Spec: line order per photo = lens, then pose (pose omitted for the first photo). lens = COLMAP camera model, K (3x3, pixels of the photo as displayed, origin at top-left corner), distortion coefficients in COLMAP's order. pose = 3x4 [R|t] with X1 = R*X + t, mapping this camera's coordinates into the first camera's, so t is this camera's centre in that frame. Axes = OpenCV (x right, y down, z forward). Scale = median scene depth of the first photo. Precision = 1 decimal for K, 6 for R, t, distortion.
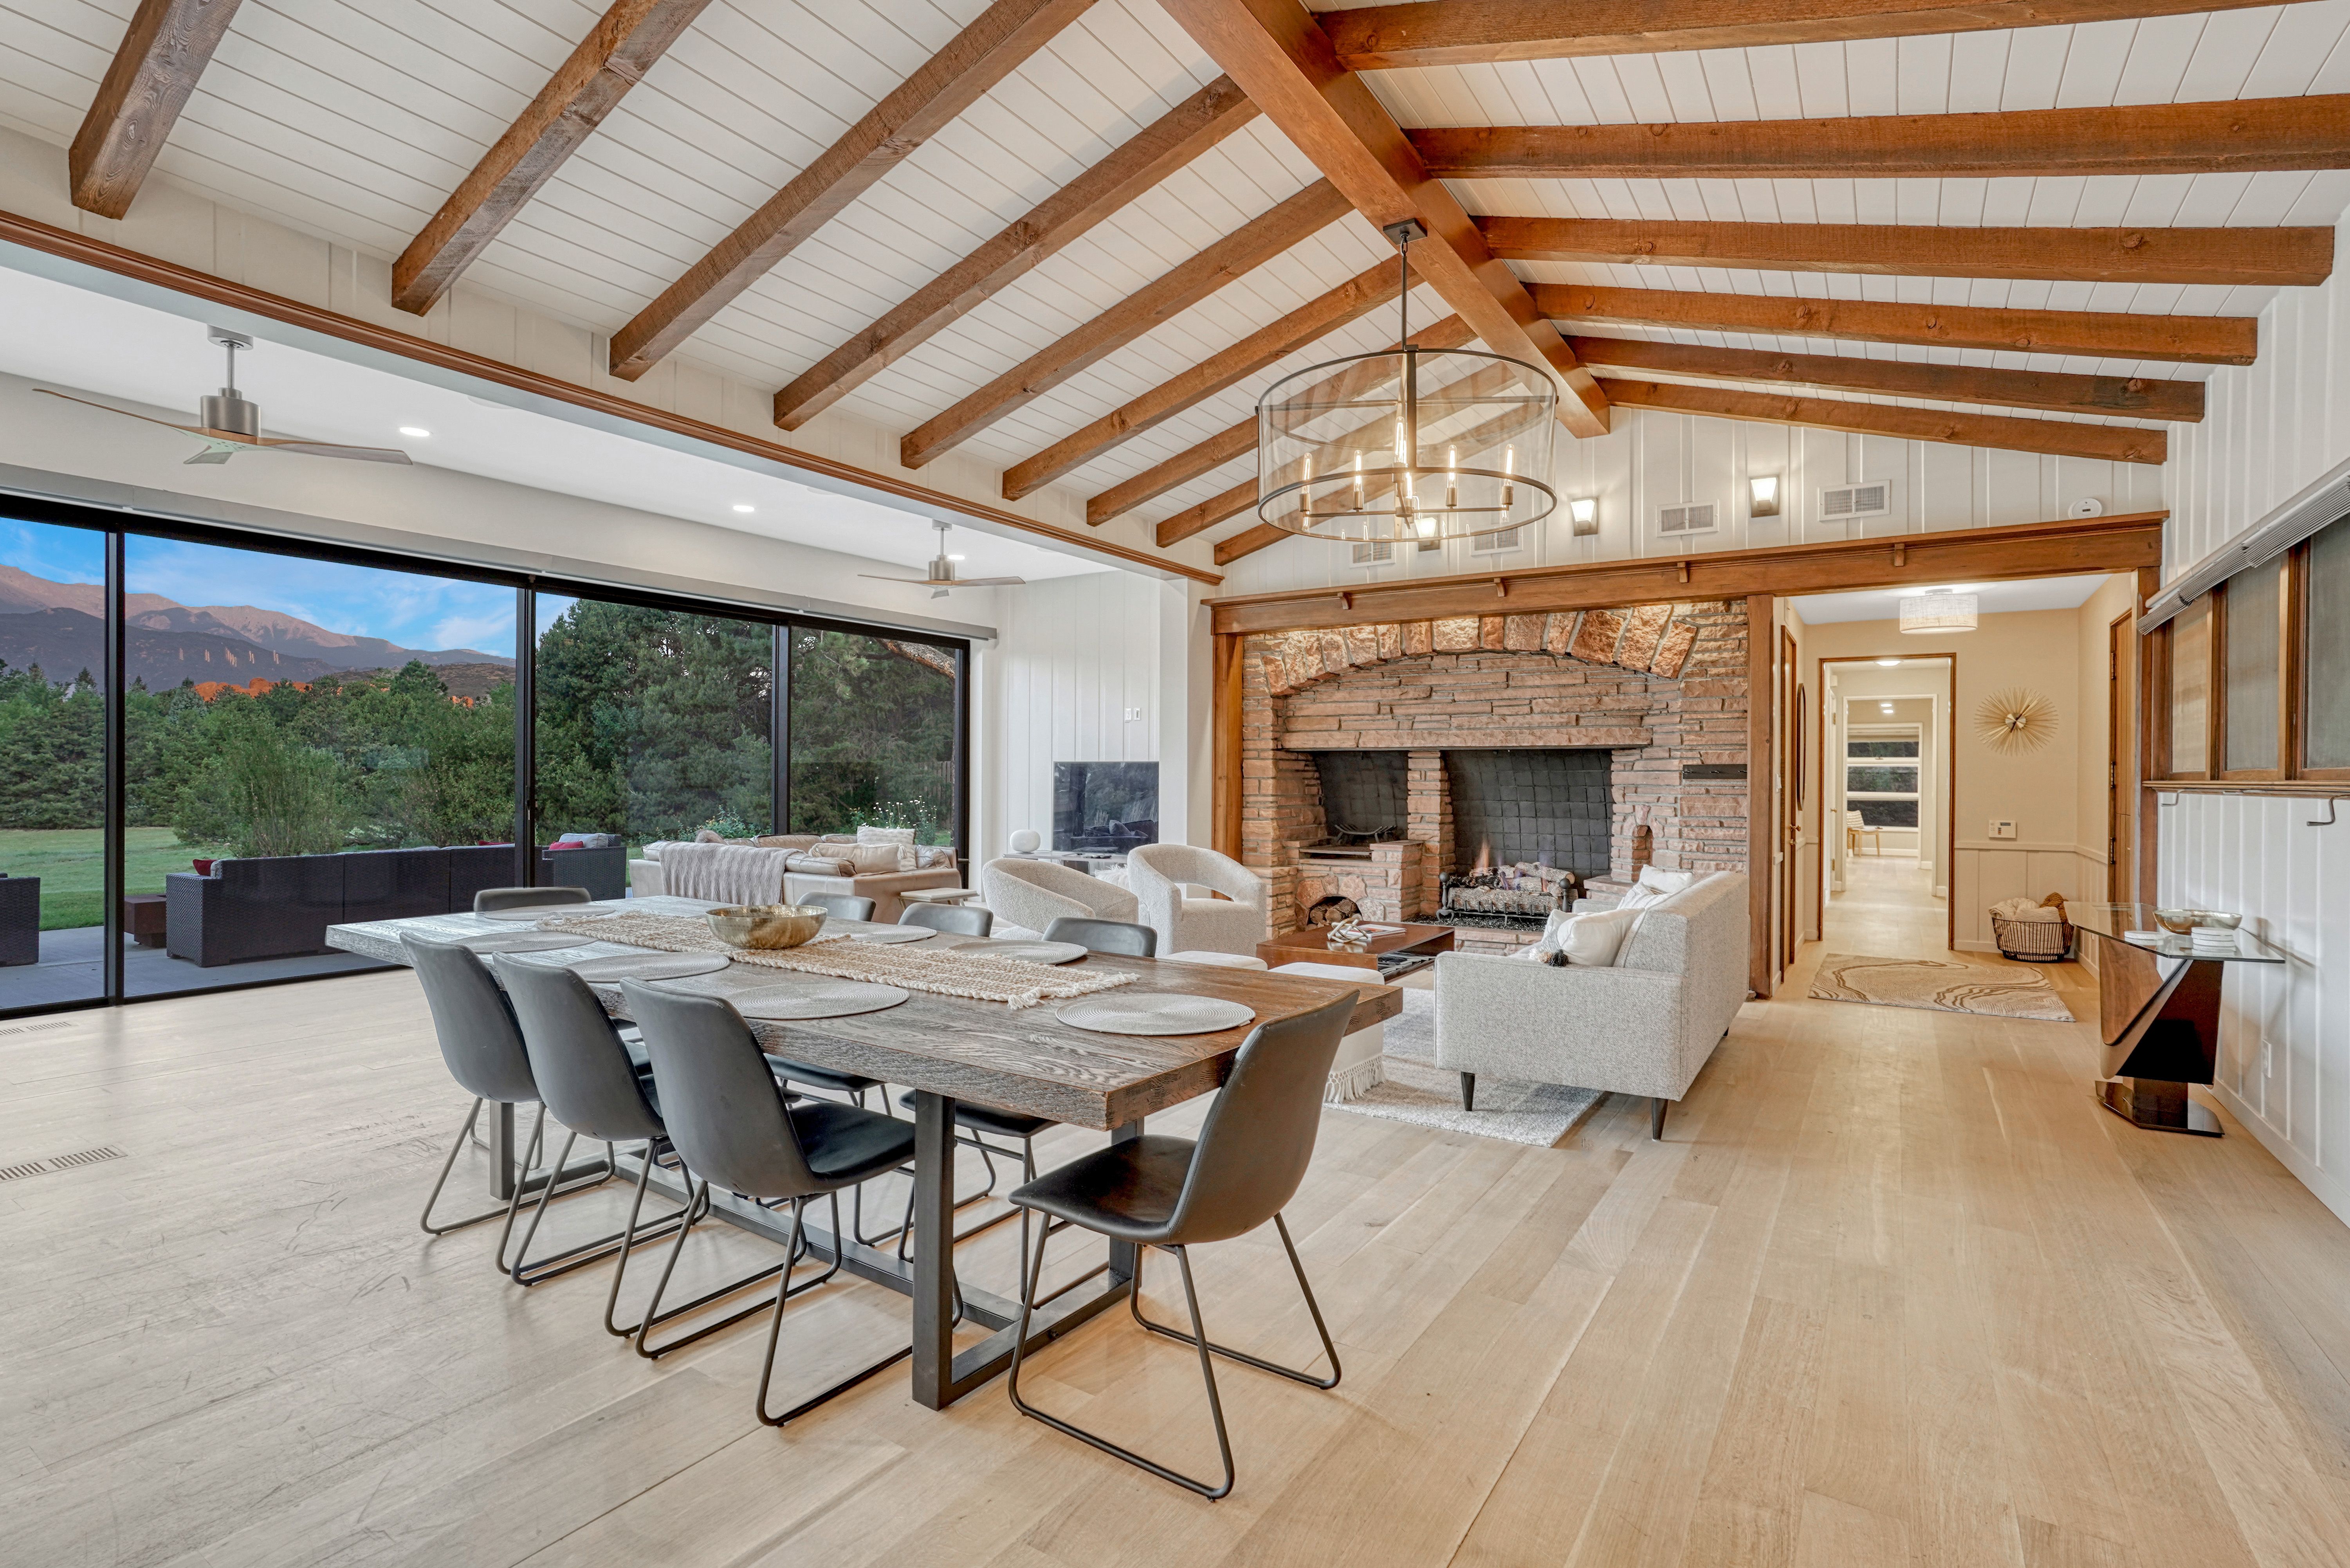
lens RADIAL K [[1102.9, 0, 1180.1], [0, 1102.9, 782.3], [0, 0, 1]] dist [-0.049642, 0.026459]
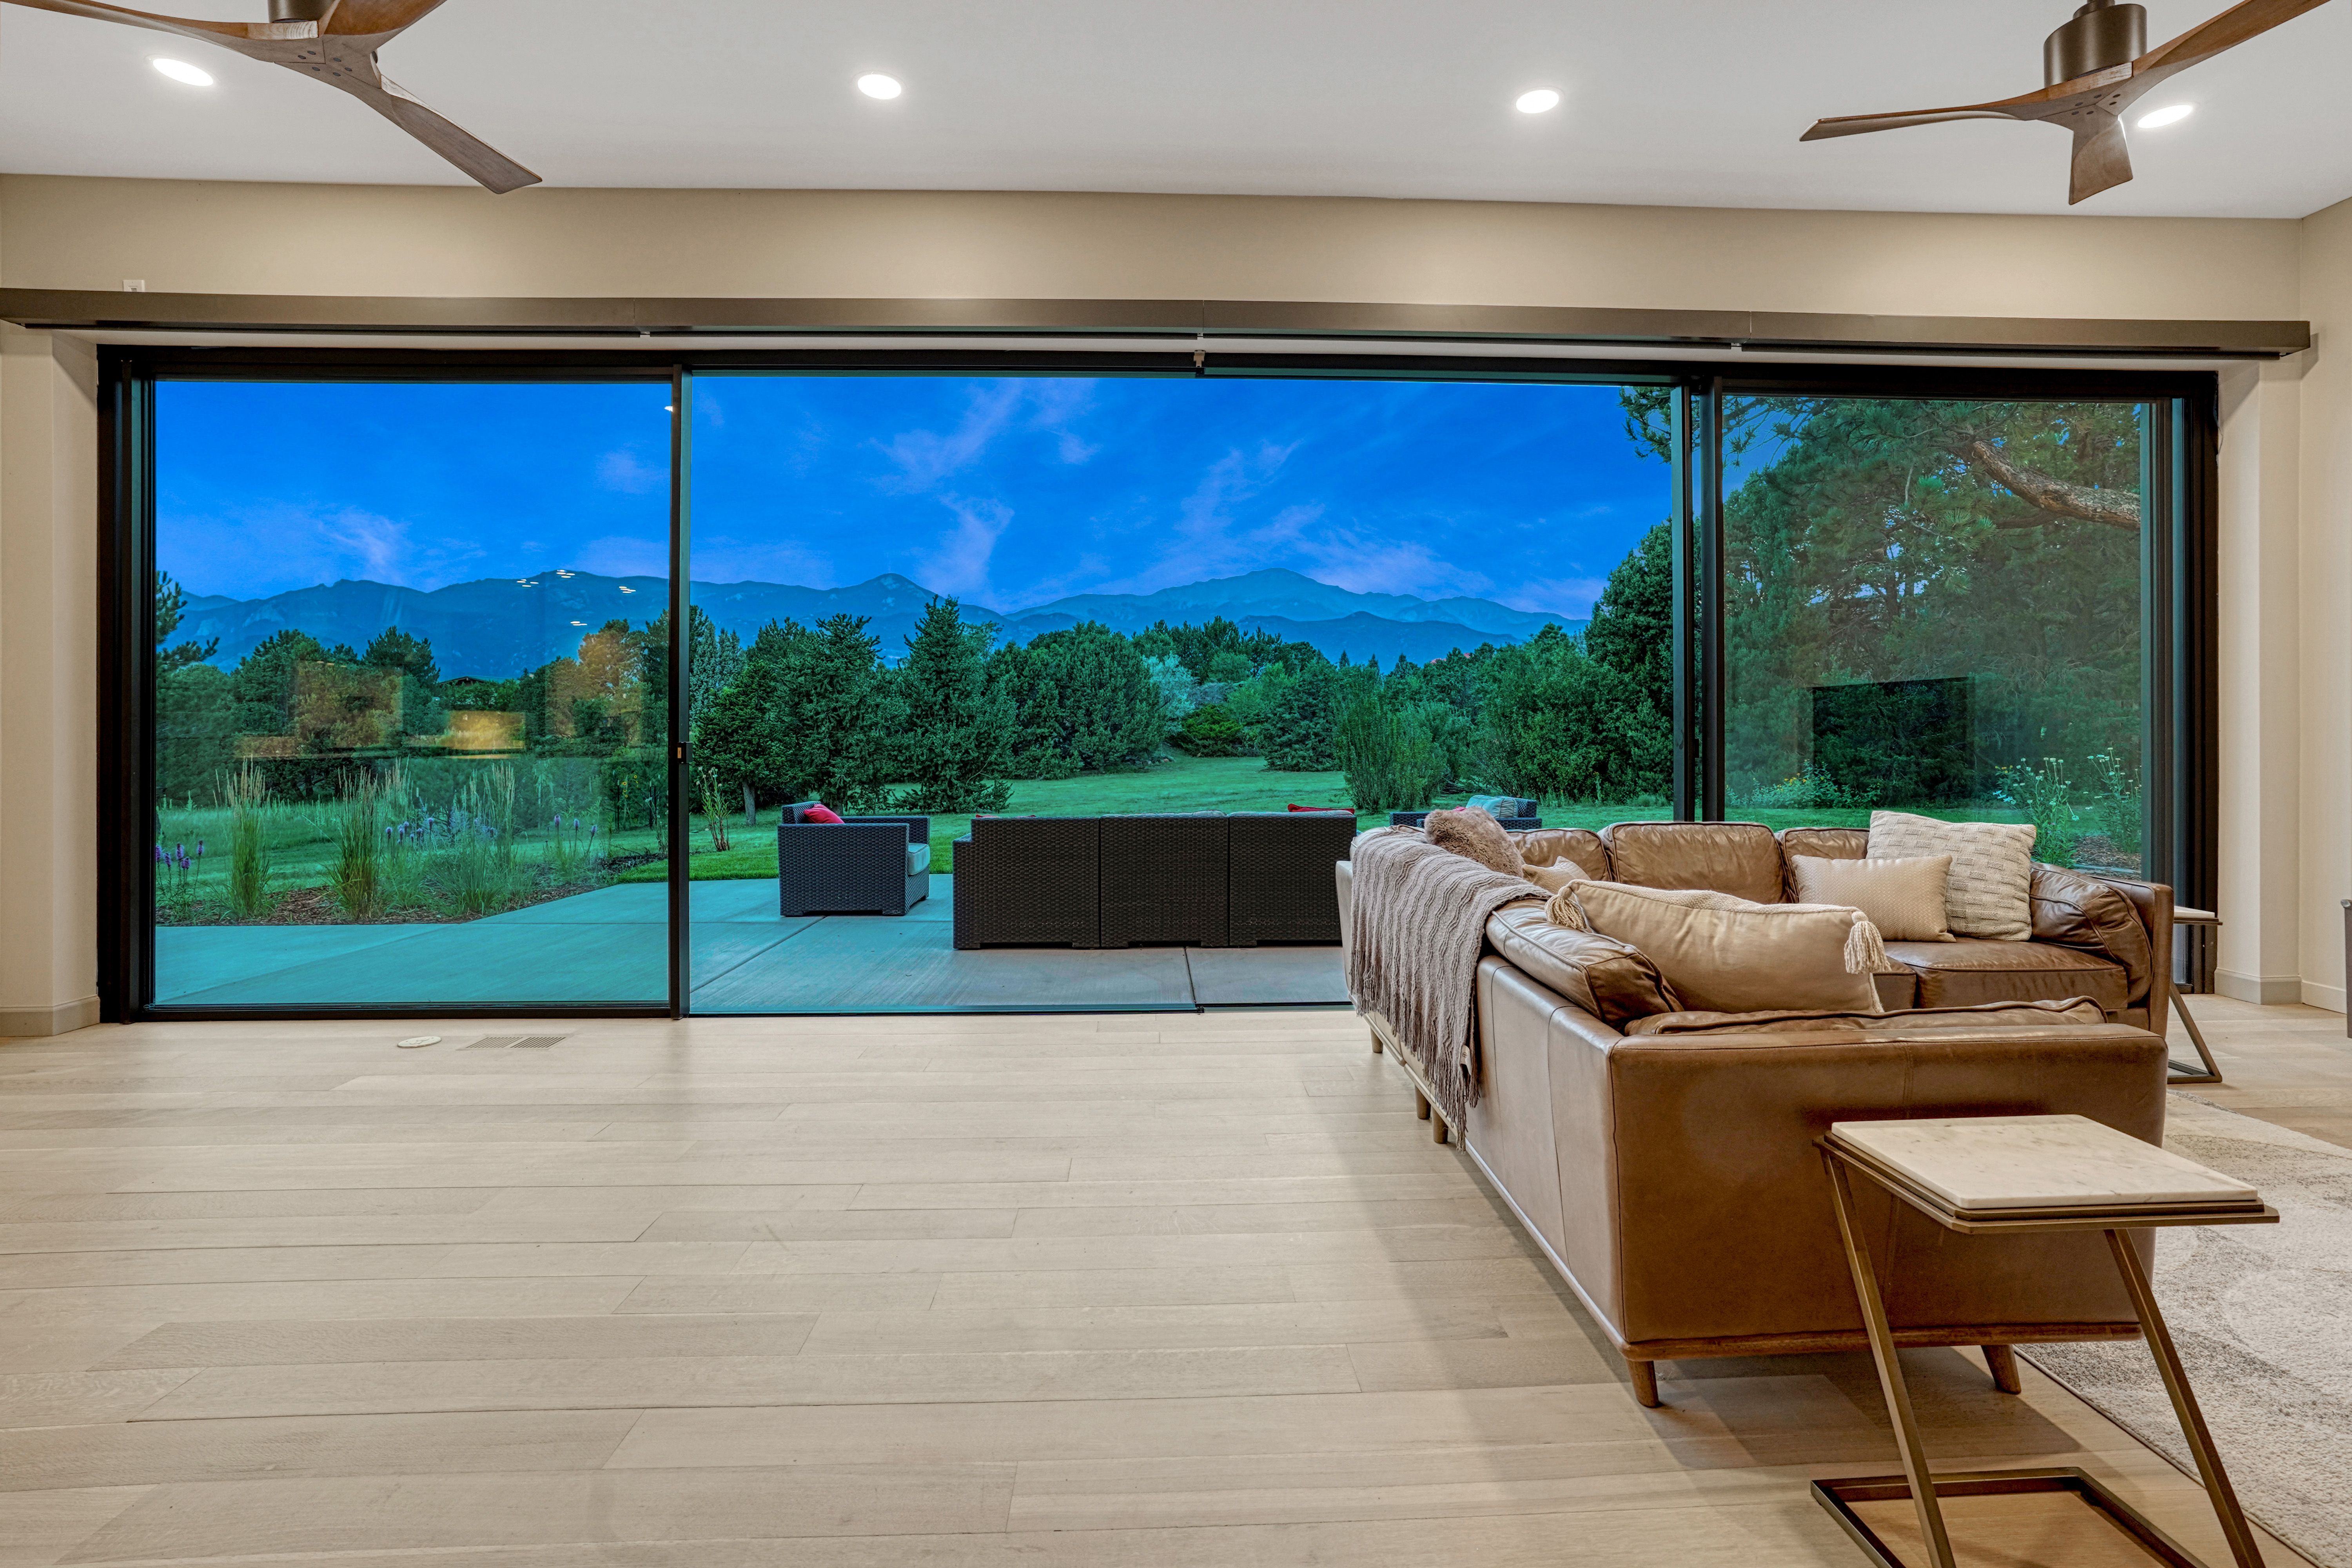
lens RADIAL K [[1103.9, 0, 1202.0], [0, 1103.9, 733.4], [0, 0, 1]] dist [-0.049642, 0.026459]
pose [[0.583977, -0.005464, -0.811752, -0.113978], [0.003769, 0.999985, -0.004019, 0.011800], [0.811761, -0.000712, 0.583989, 0.606049]]
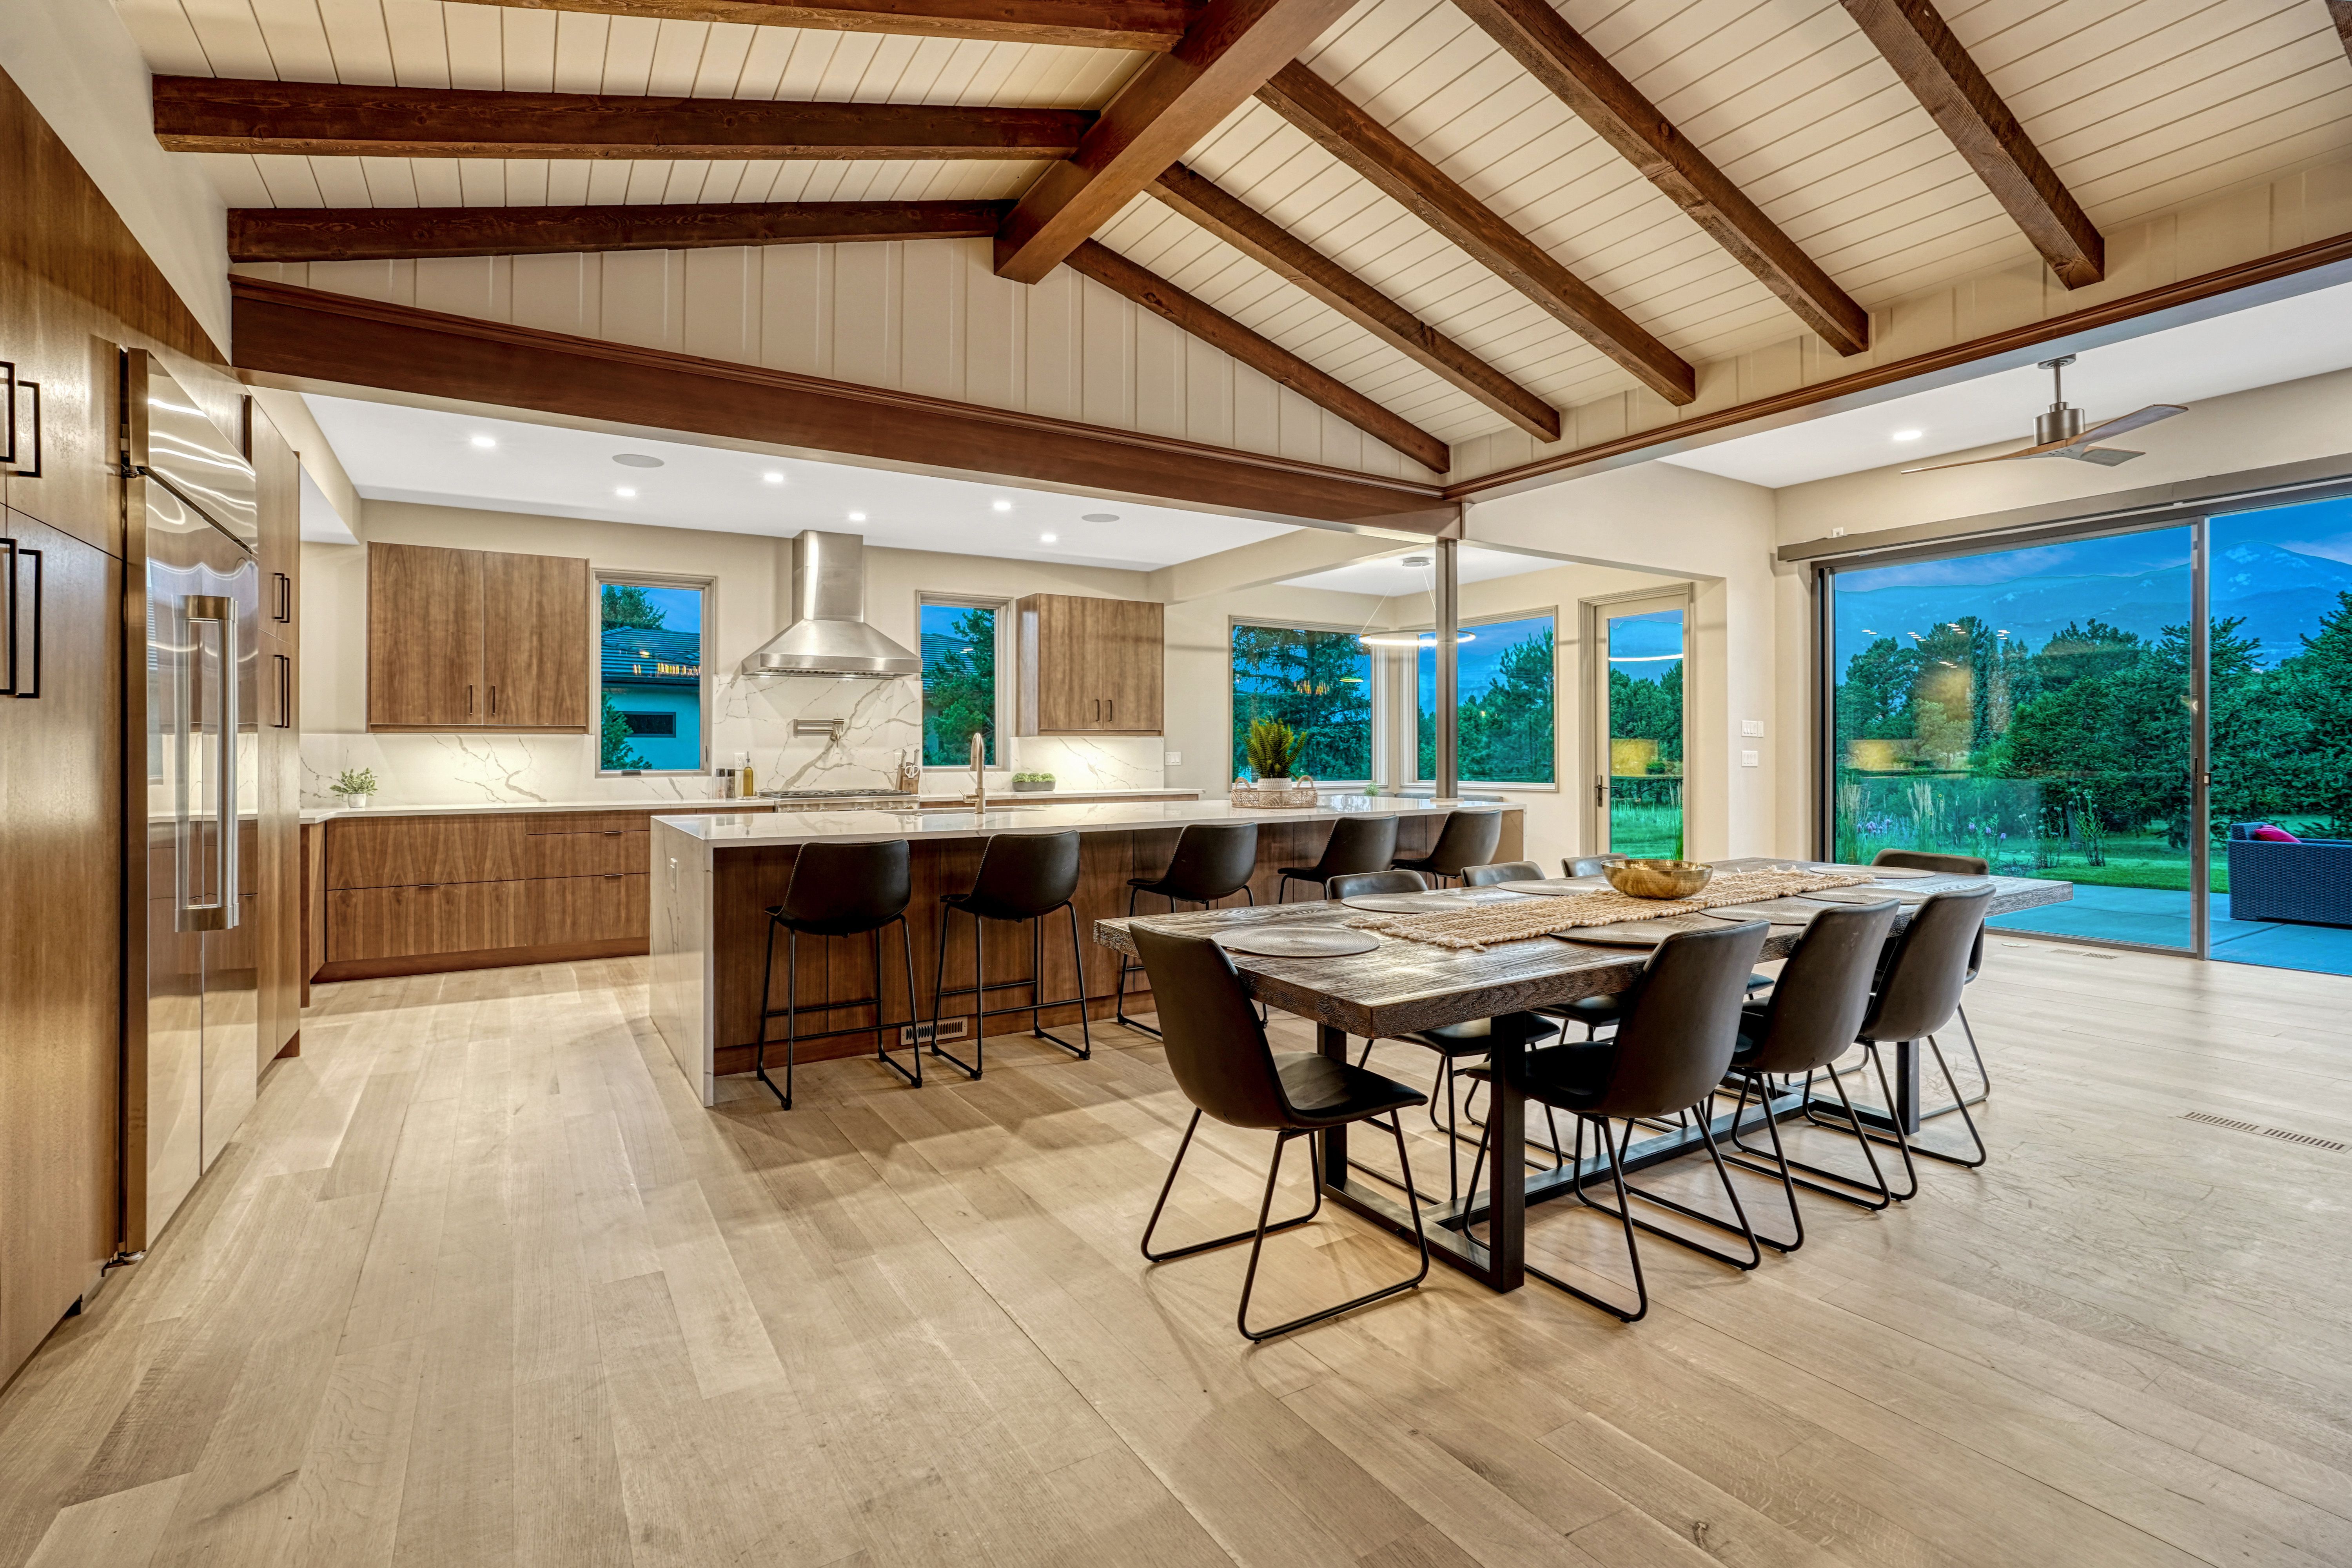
lens RADIAL K [[1103.9, 0, 1177.1], [0, 1103.9, 750.5], [0, 0, 1]] dist [-0.049642, 0.026459]
pose [[-0.417294, -0.007562, -0.908740, 0.297826], [0.000644, 0.999963, -0.008617, 0.005677], [0.908771, -0.004182, -0.417273, 0.371084]]
